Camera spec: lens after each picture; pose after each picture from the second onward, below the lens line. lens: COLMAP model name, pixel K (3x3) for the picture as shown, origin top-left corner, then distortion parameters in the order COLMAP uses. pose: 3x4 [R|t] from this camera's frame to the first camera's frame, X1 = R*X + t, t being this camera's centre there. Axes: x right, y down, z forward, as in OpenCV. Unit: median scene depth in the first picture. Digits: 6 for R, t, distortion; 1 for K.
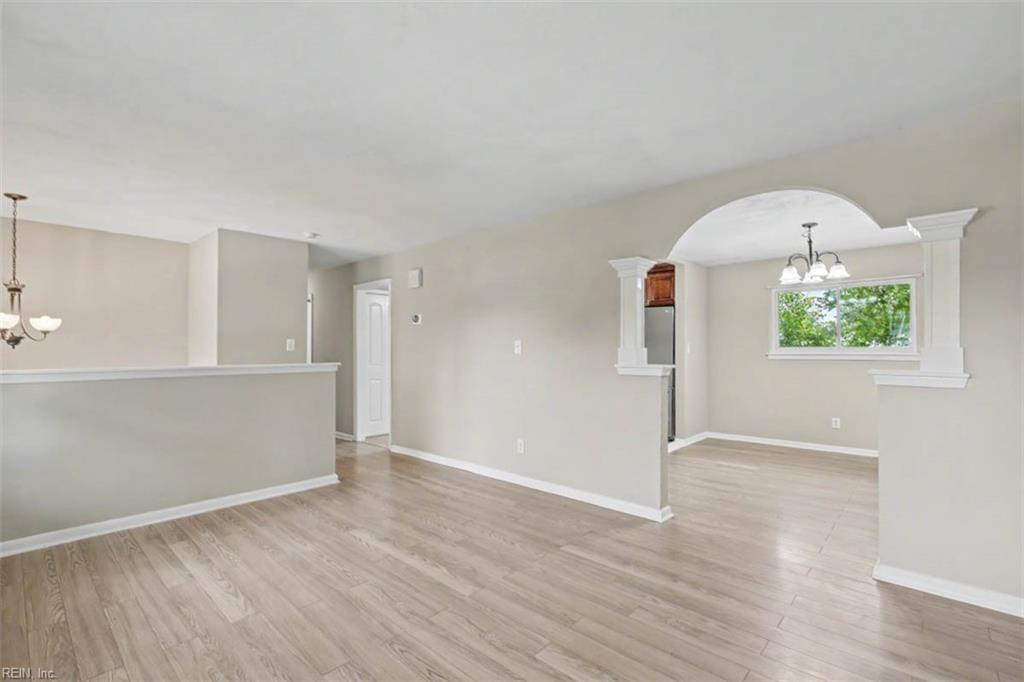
lens RADIAL K [[465.1, 0, 512.0], [0, 465.1, 341.0], [0, 0, 1]] dist [-0.000397, -0.000108]
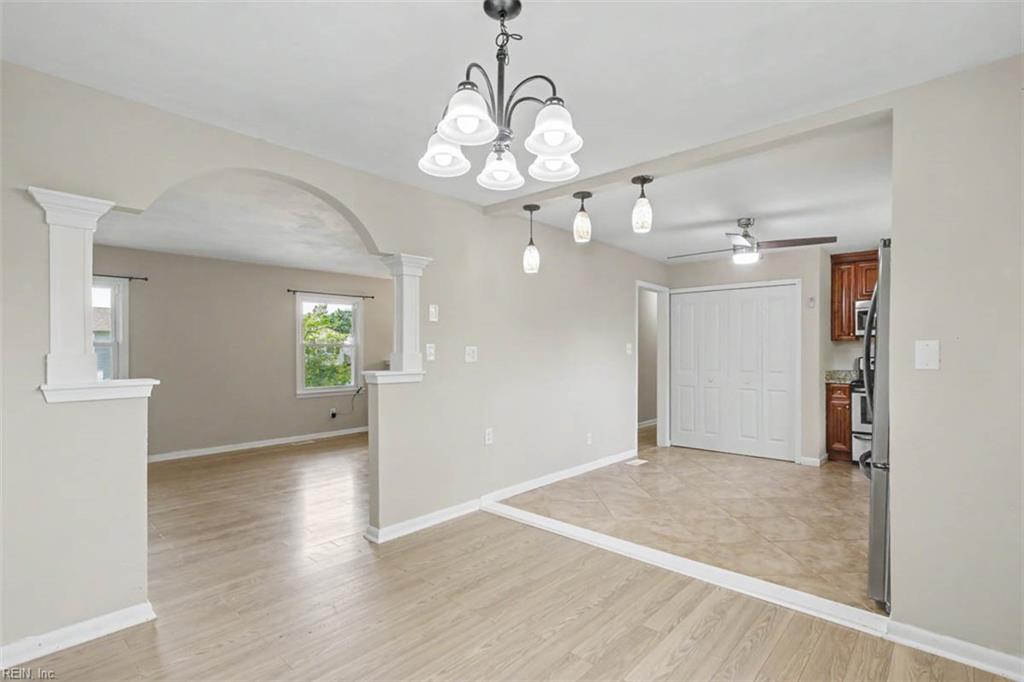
lens RADIAL K [[488.8, 0, 512.5], [0, 488.8, 352.0], [0, 0, 1]] dist [-0.003794, -0.000416]
pose [[0.002240, 0.003919, -0.999990, 0.879217], [0.010777, 0.999934, 0.003943, 0.009968], [0.999939, -0.010786, 0.002197, 0.870563]]
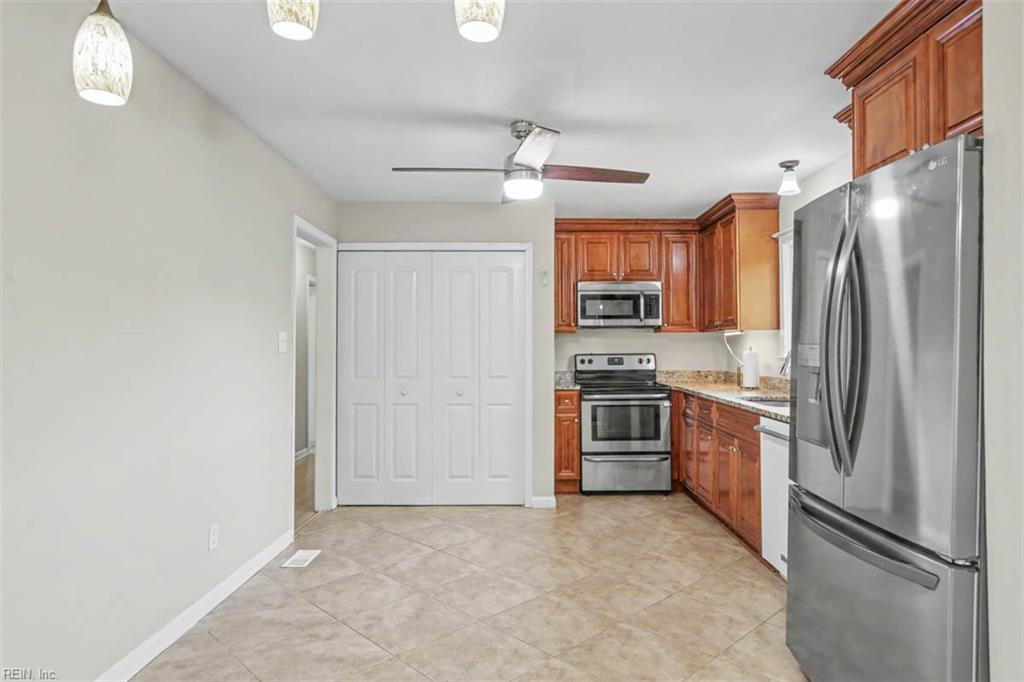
lens RADIAL K [[618.4, 0, 522.6], [0, 618.4, 337.6], [0, 0, 1]] dist [-0.000769, 0.000995]
pose [[0.676600, -0.008689, -0.736299, 0.499009], [0.005710, 0.999962, -0.006553, 0.011891], [0.736328, 0.000229, 0.676624, 0.848531]]
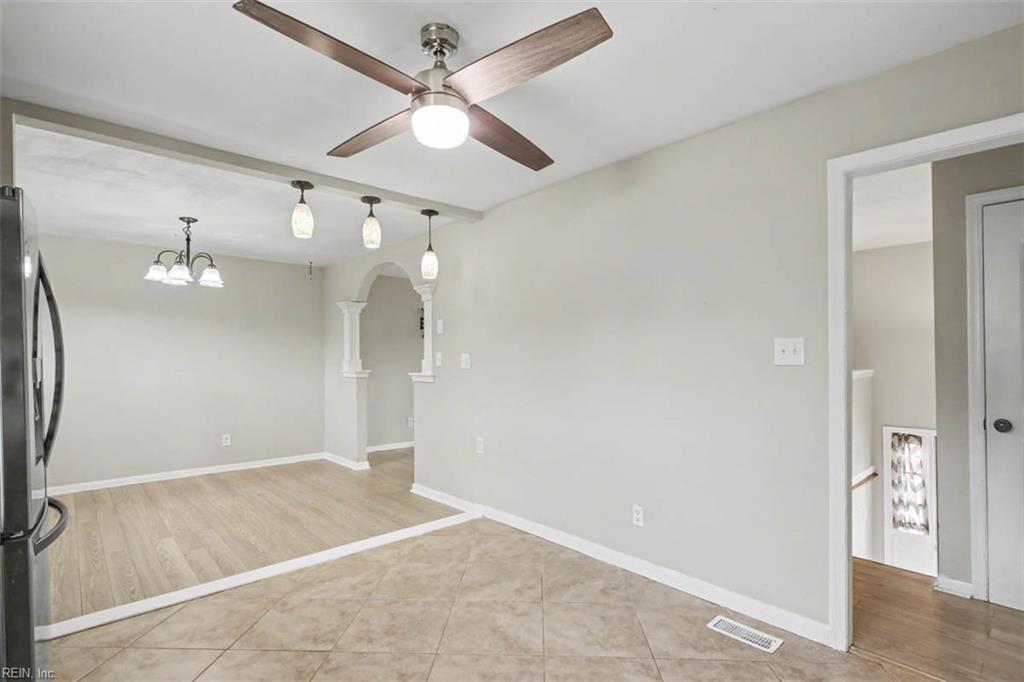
lens RADIAL K [[488.8, 0, 512.5], [0, 488.8, 352.0], [0, 0, 1]] dist [-0.003794, -0.000416]
pose [[-0.995950, 0.006953, 0.089642, -0.043756], [0.004916, 0.999725, -0.022923, 0.019807], [-0.089777, -0.022389, -0.995710, 1.609020]]
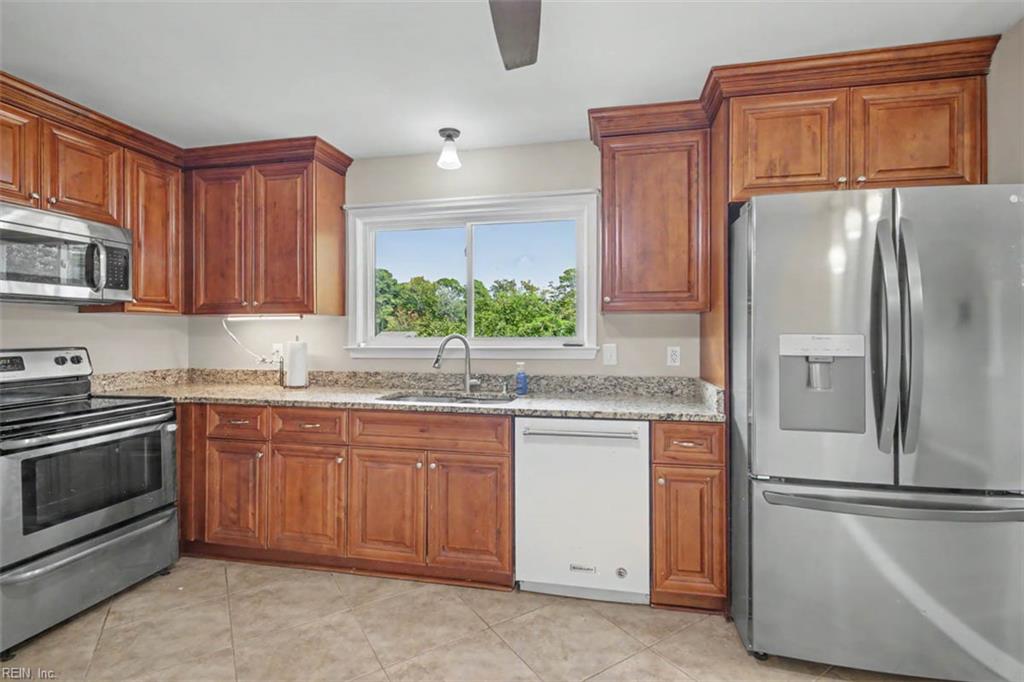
lens RADIAL K [[474.7, 0, 511.4], [0, 474.7, 331.4], [0, 0, 1]] dist [-0.003951, -0.000375]
pose [[0.860068, 0.002908, 0.510170, -0.055045], [-0.005632, 0.999977, 0.003795, 0.013212], [-0.510148, -0.006138, 0.860065, 1.119626]]
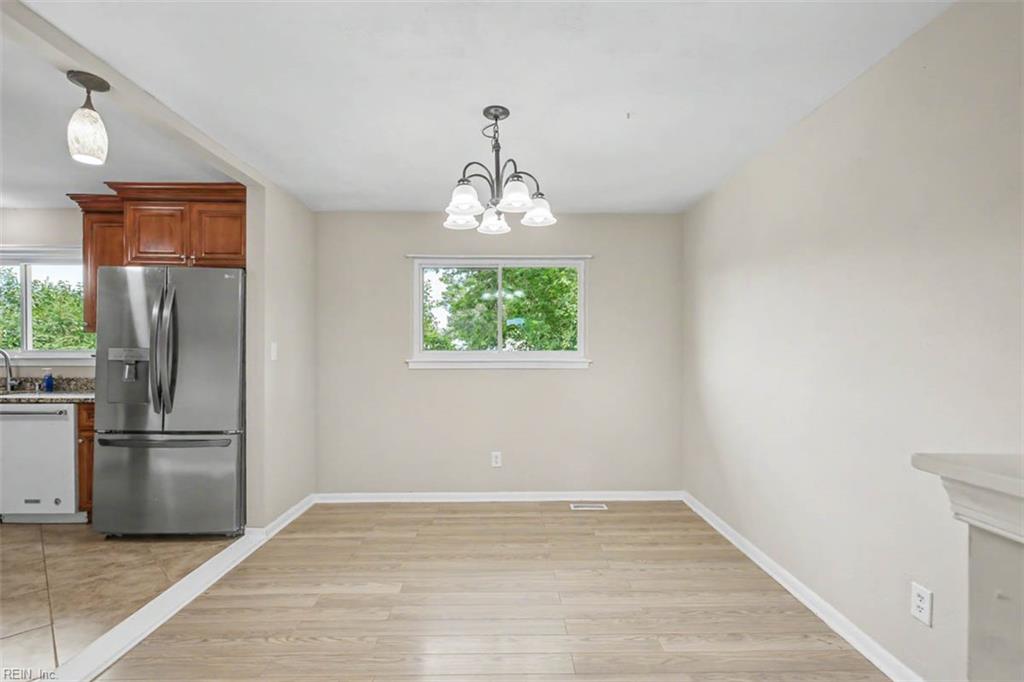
lens RADIAL K [[479.3, 0, 521.0], [0, 479.3, 354.1], [0, 0, 1]] dist [-0.003618, -0.000745]
pose [[0.718529, -0.002458, 0.695493, 0.250002], [-0.011920, 0.999803, 0.015848, 0.007713], [-0.695395, -0.019678, 0.718358, 0.513863]]
